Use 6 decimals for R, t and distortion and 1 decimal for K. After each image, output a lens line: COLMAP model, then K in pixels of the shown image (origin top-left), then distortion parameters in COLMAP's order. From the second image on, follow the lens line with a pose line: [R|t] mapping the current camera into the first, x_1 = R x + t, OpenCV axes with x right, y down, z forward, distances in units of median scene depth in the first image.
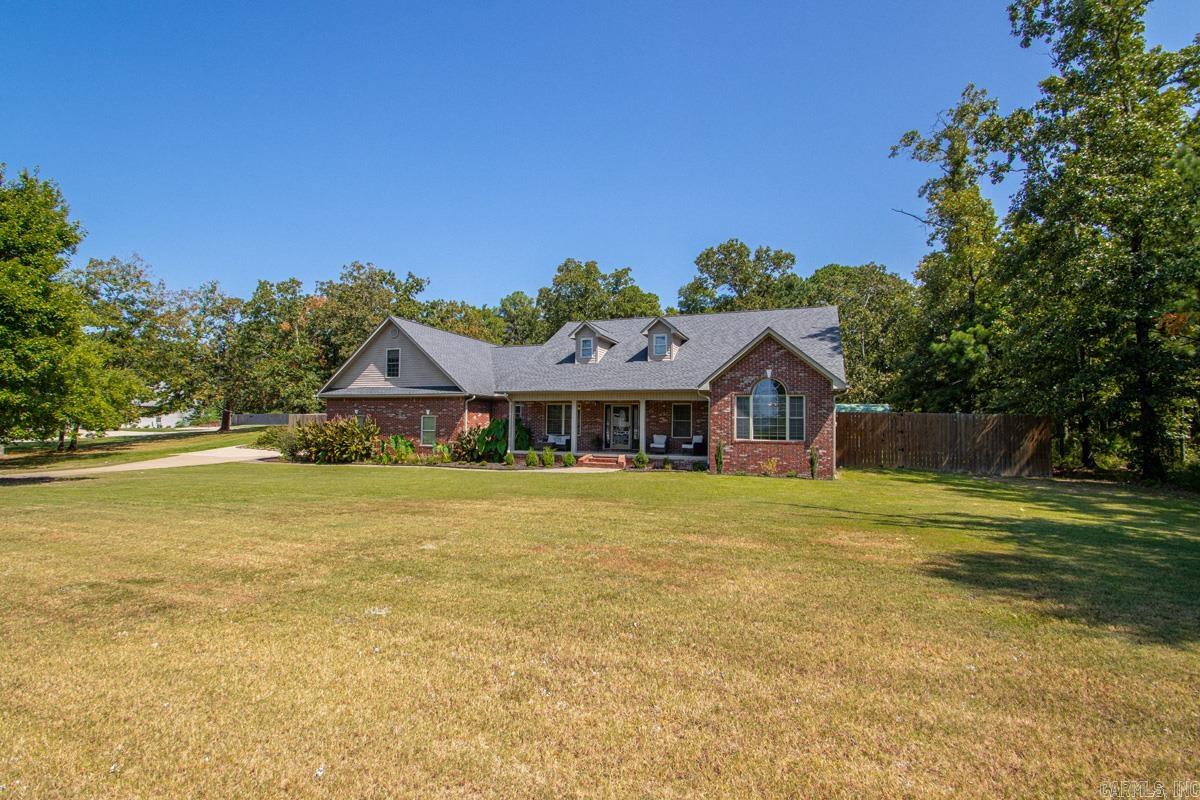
lens RADIAL K [[557.6, 0, 576.7], [0, 557.6, 402.2], [0, 0, 1]] dist [0.003422, -0.011461]
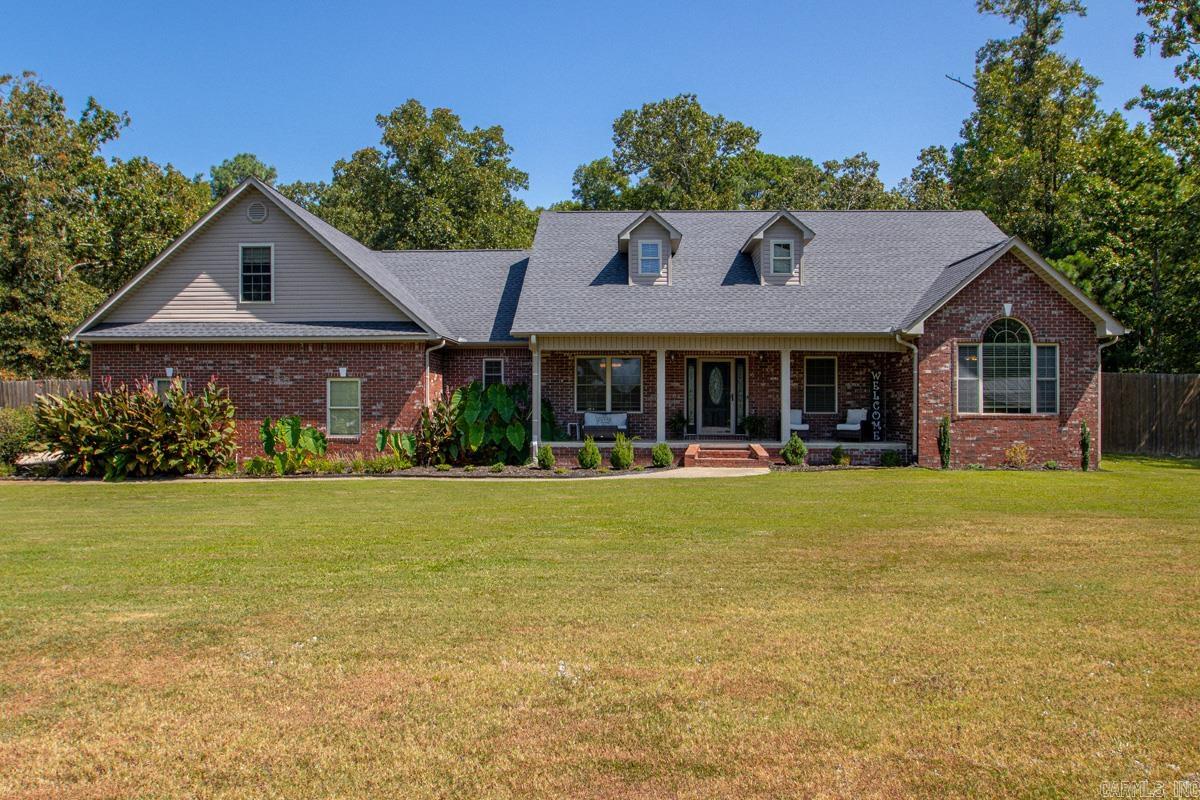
lens RADIAL K [[922.2, 0, 521.7], [0, 922.2, 408.6], [0, 0, 1]] dist [-0.047349, 0.004073]
pose [[0.941878, -0.013695, 0.335676, -0.442143], [-0.003584, 0.998702, 0.050801, 0.008853], [-0.335936, -0.049051, 0.940607, 0.166383]]
